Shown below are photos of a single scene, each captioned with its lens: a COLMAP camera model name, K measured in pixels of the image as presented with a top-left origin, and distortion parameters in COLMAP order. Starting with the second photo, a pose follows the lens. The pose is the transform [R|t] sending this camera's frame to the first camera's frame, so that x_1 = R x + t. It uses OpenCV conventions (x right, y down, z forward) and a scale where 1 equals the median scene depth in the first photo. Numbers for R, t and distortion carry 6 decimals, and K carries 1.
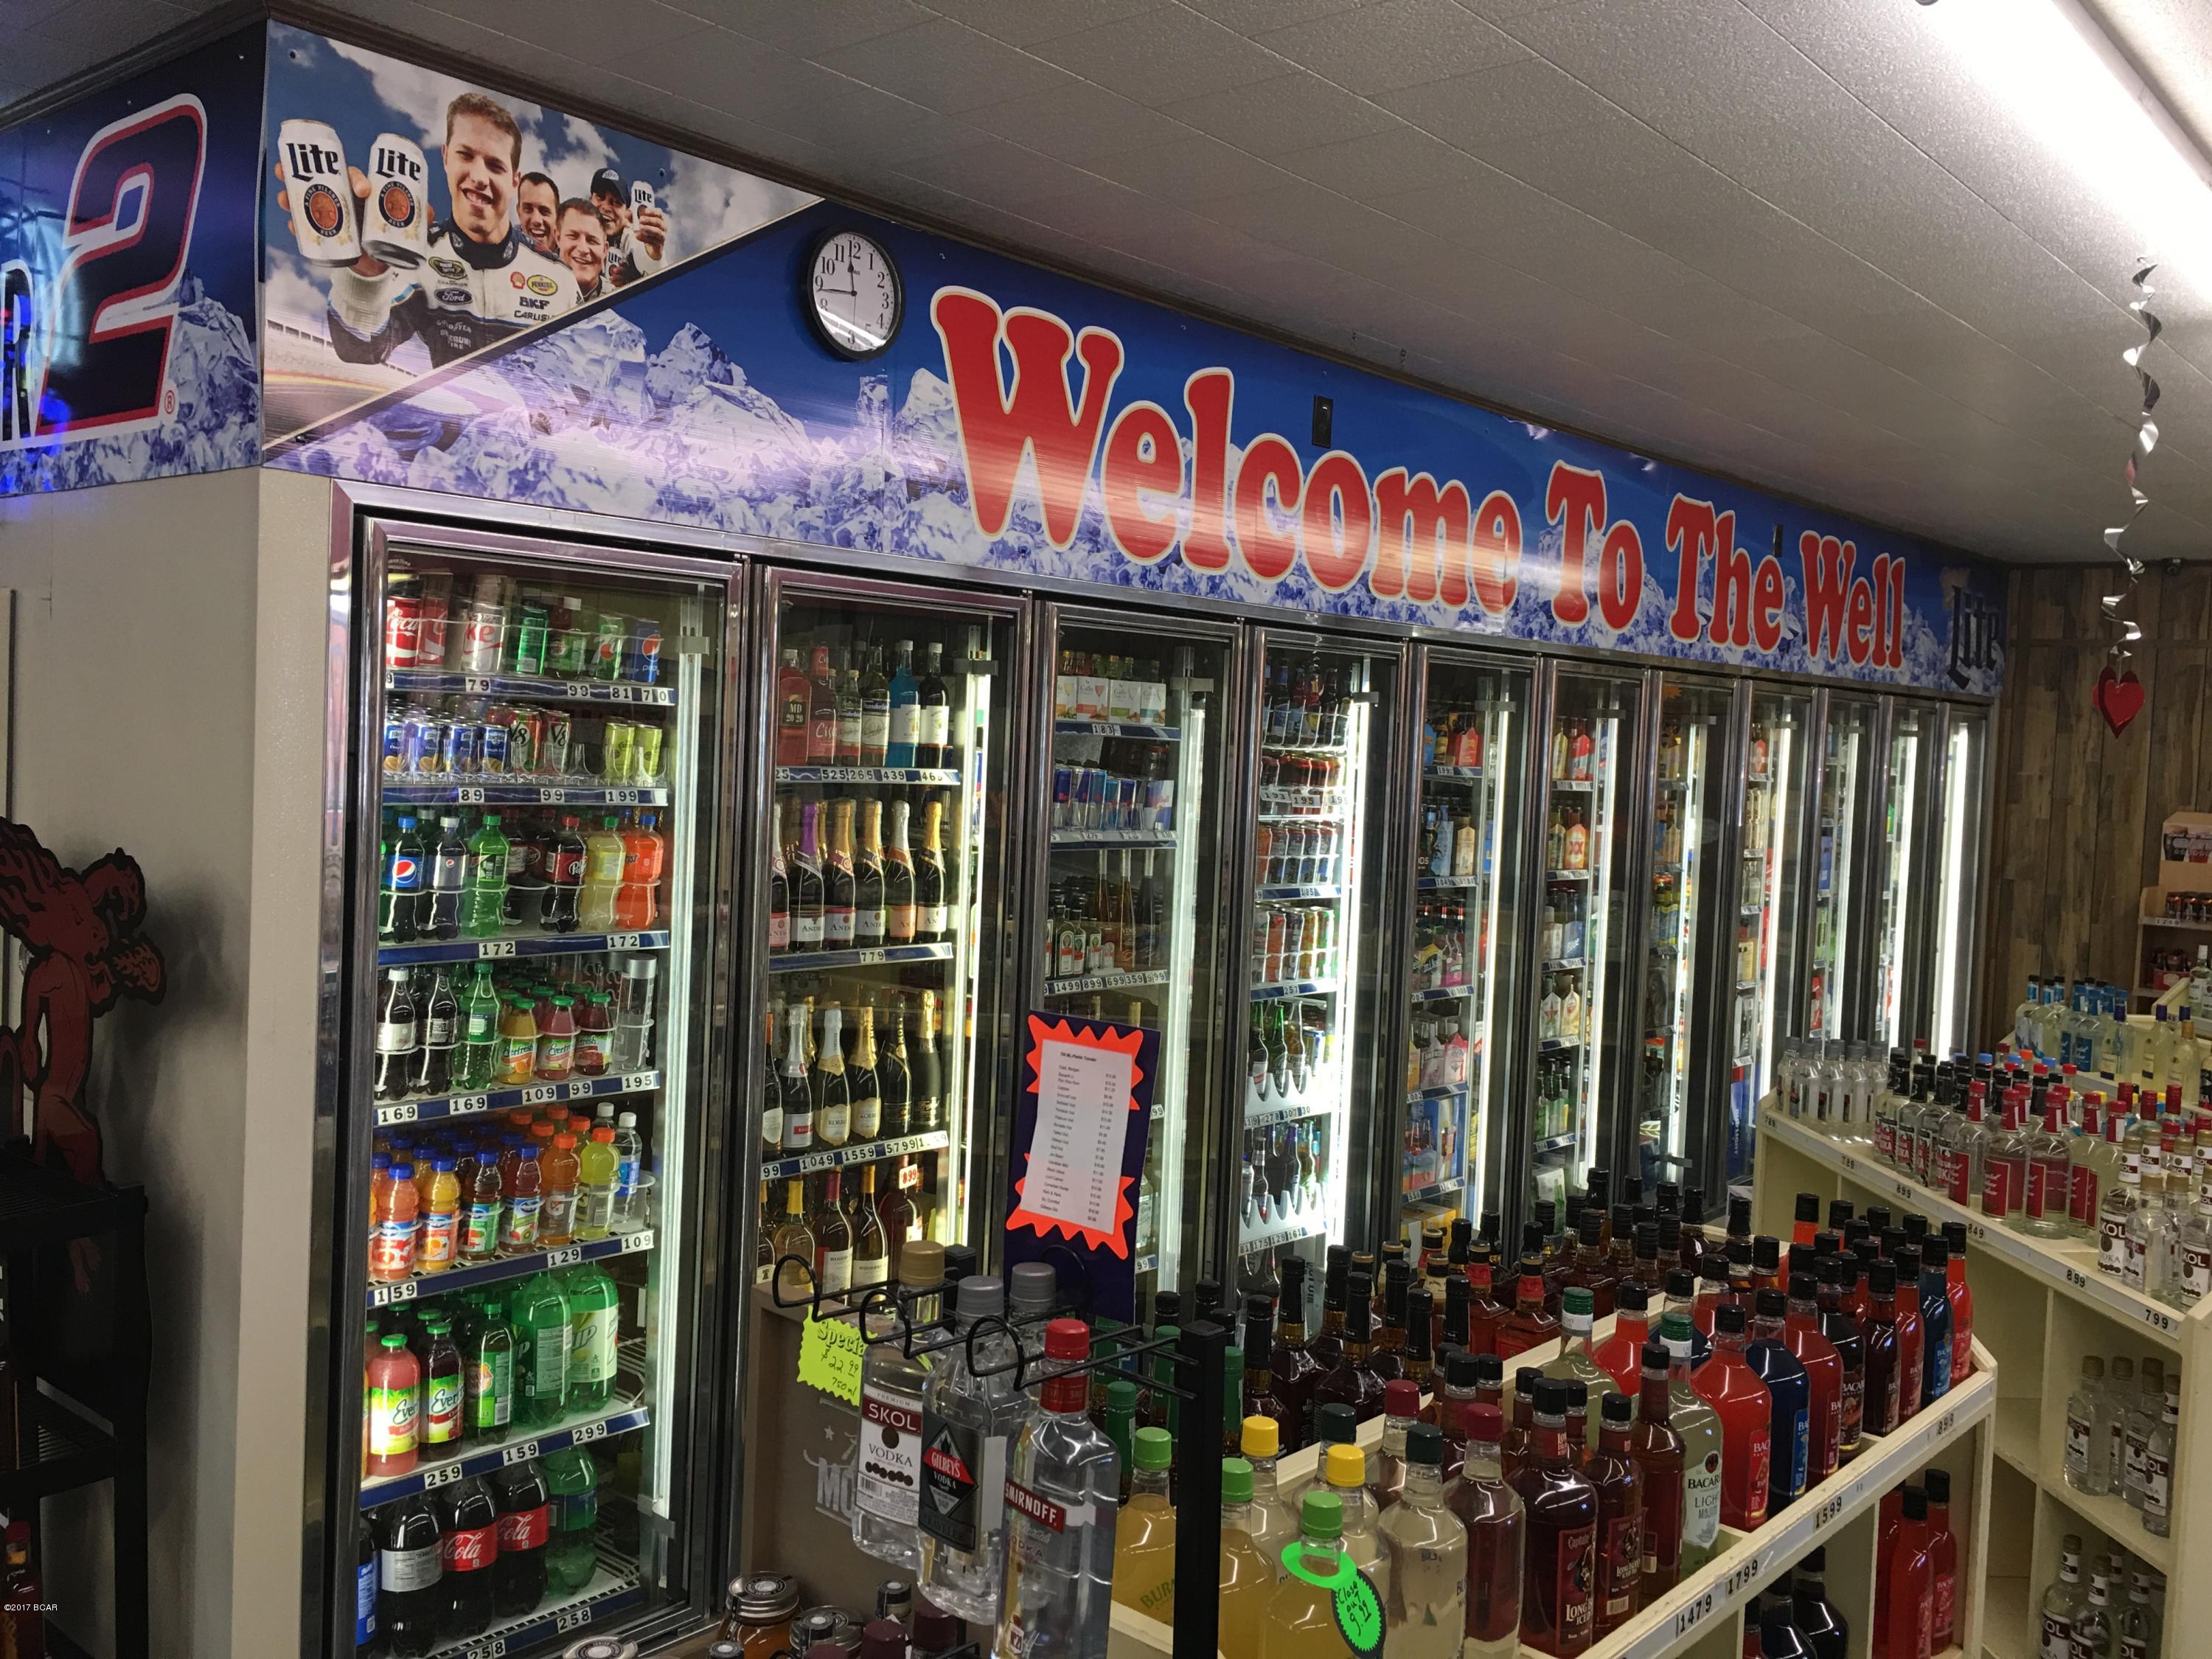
lens RADIAL K [[1883.6, 0, 1069.5], [0, 1883.6, 800.3], [0, 0, 1]] dist [0.069121, -0.088976]
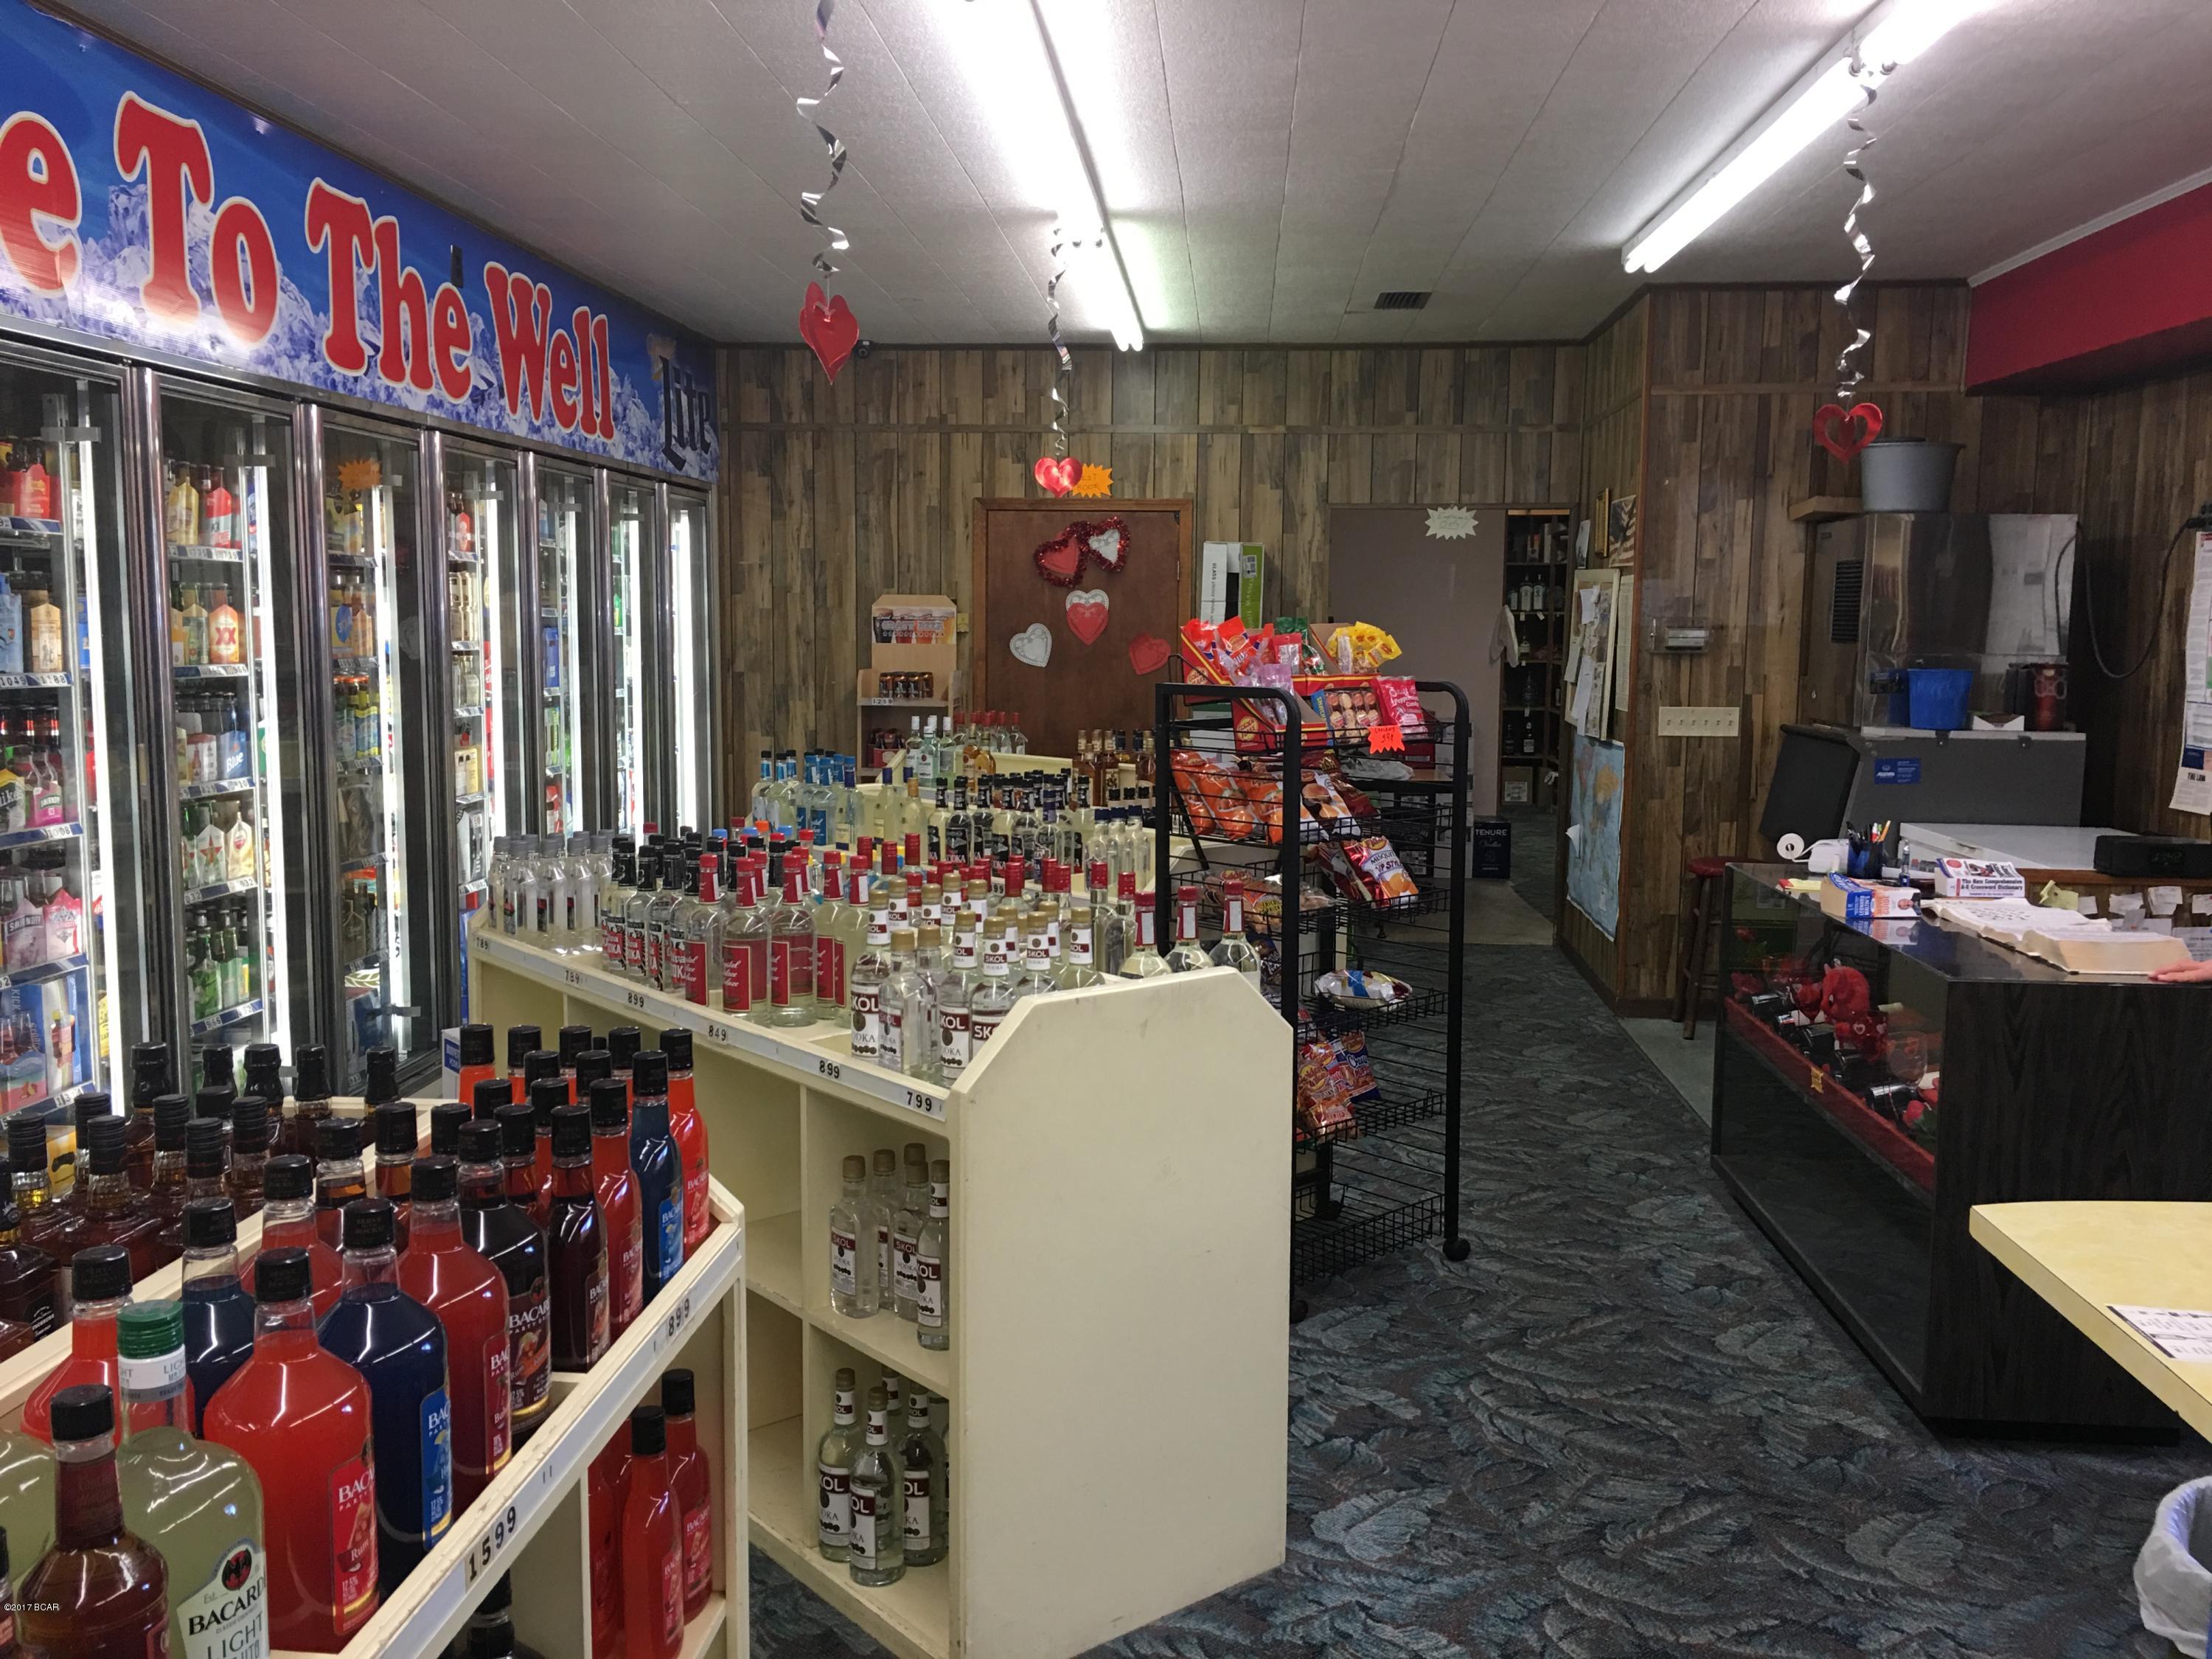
lens RADIAL K [[1883.6, 0, 1104.1], [0, 1883.6, 838.0], [0, 0, 1]] dist [0.069121, -0.088976]
pose [[0.797086, -0.107430, 0.594233, 0.089771], [0.048880, 0.992297, 0.113829, 0.039078], [-0.601884, -0.061685, 0.796198, 0.173097]]
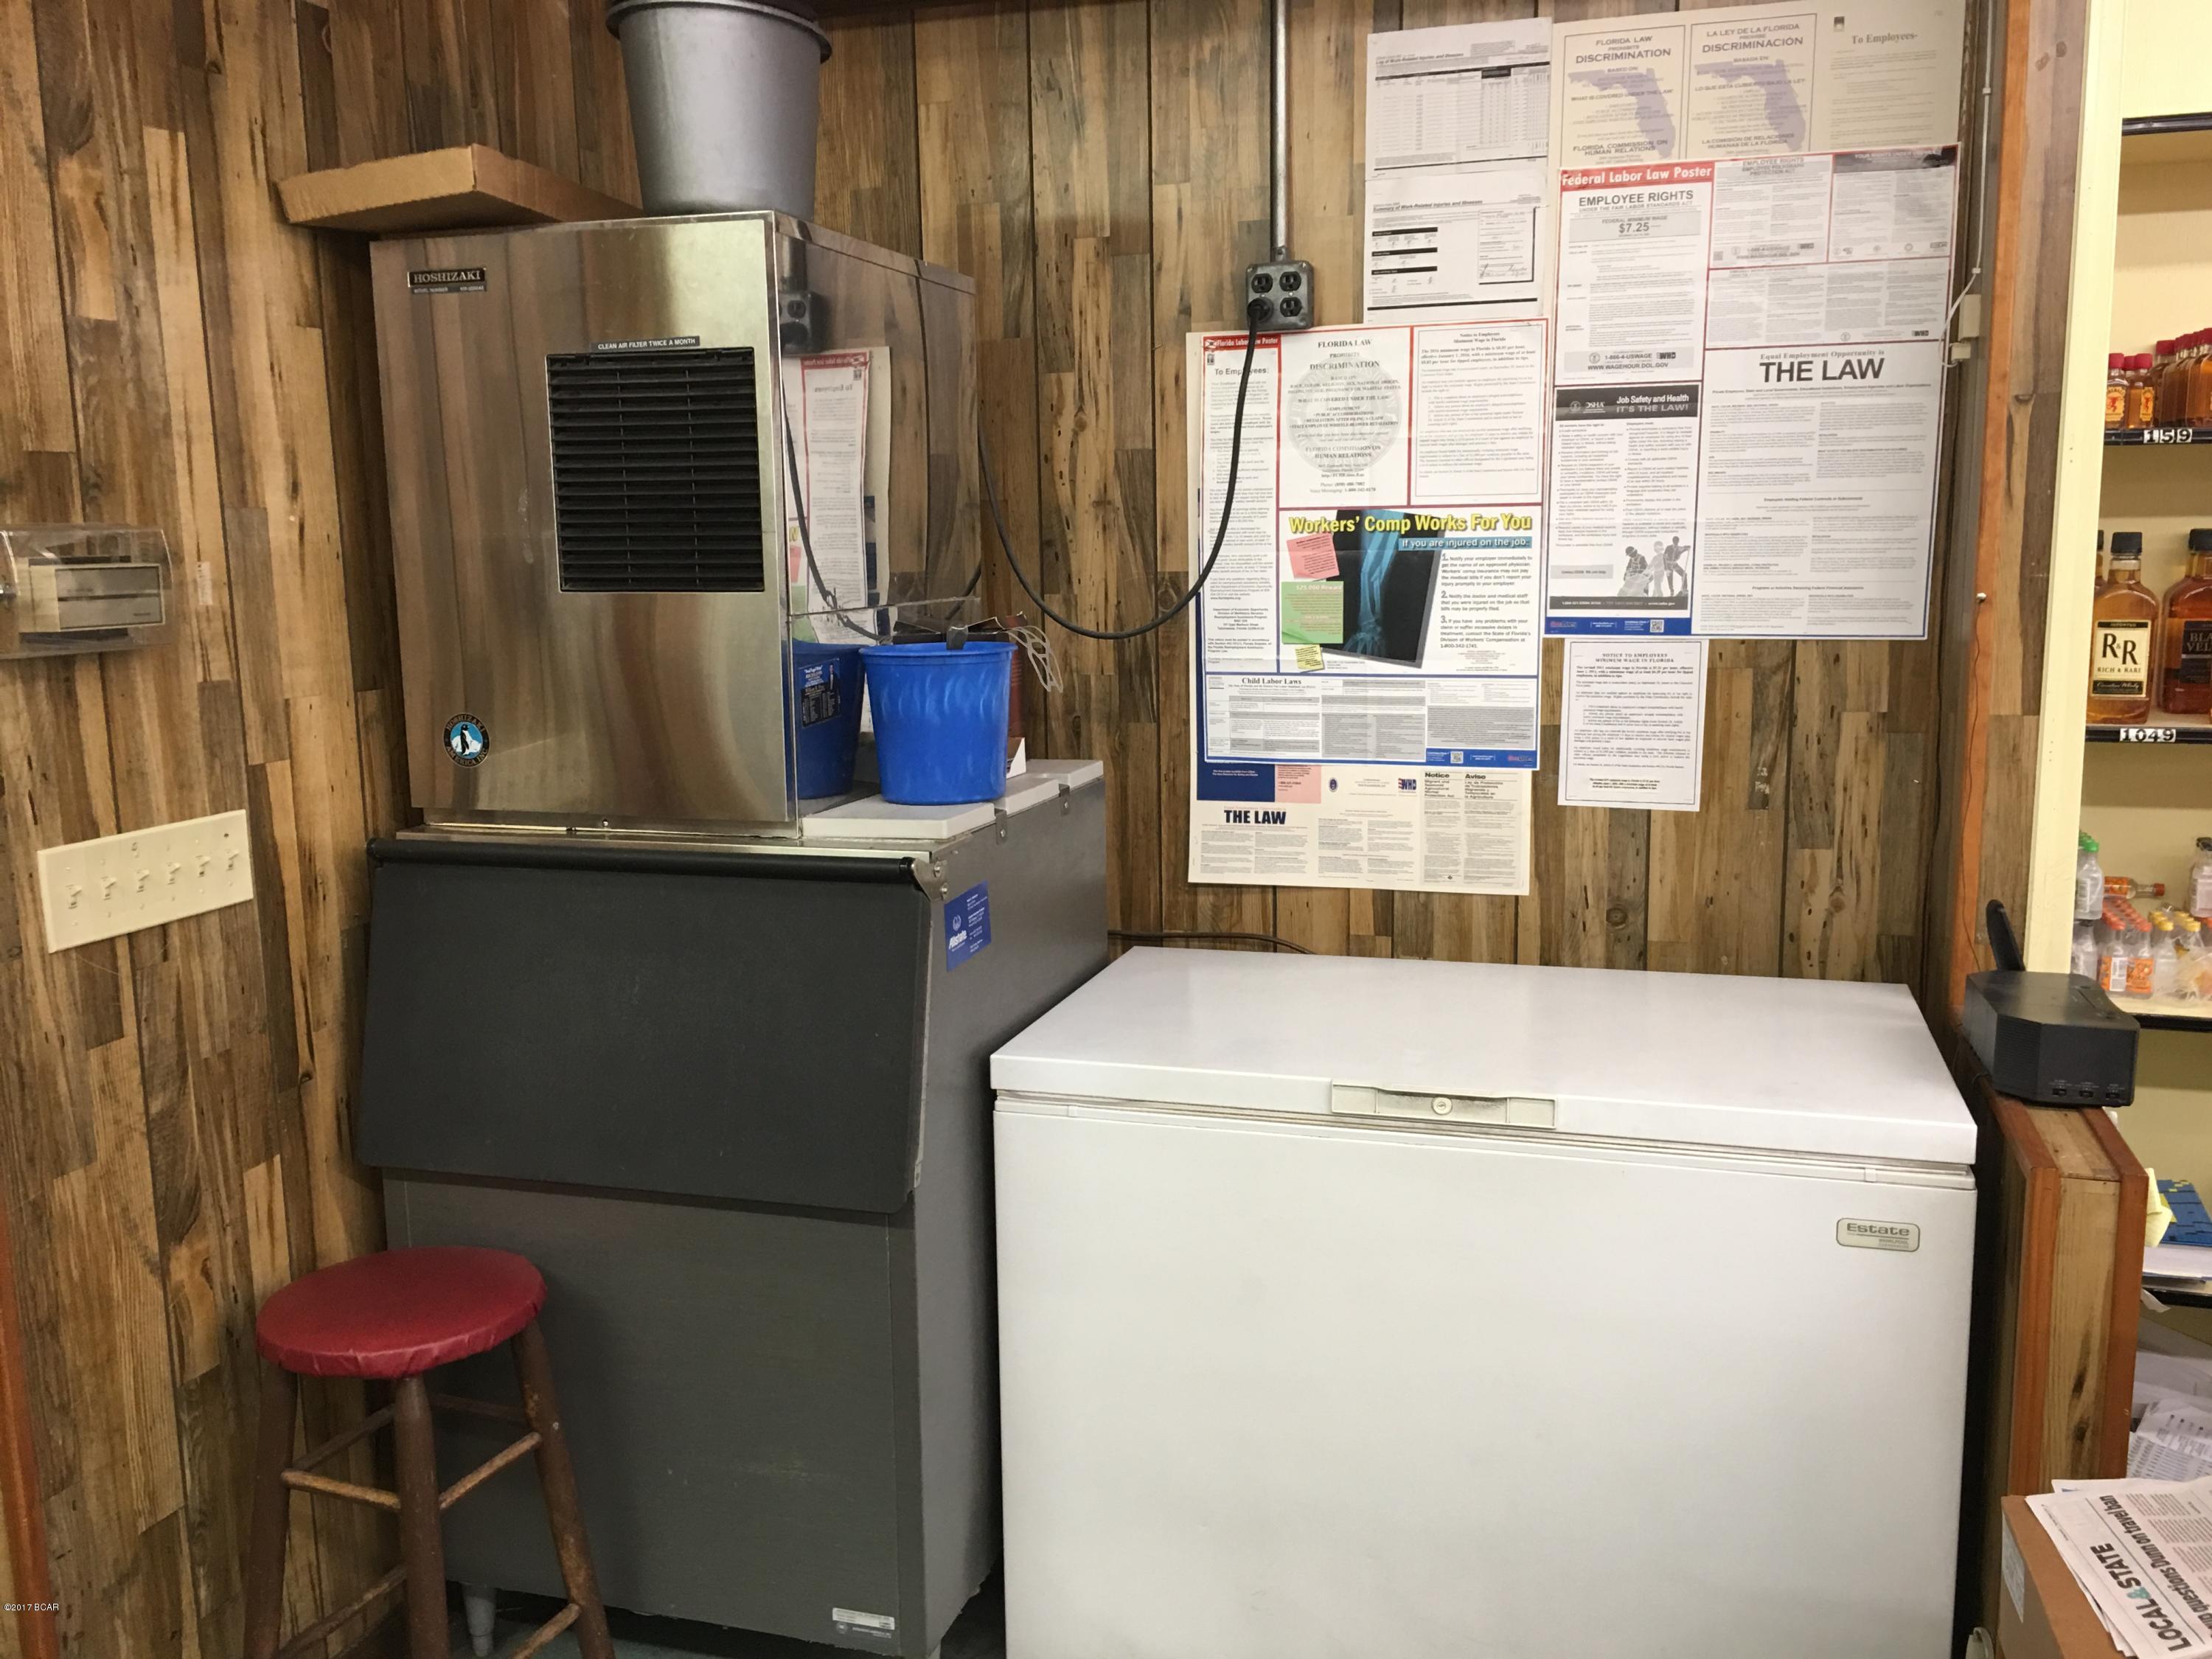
lens RADIAL K [[1883.6, 0, 1105.5], [0, 1883.6, 832.6], [0, 0, 1]] dist [0.069121, -0.088976]
pose [[-0.414286, -0.183173, 0.891524, 0.723607], [0.033811, 0.975765, 0.216193, 0.041101], [-0.909518, 0.119709, -0.398053, 0.892900]]
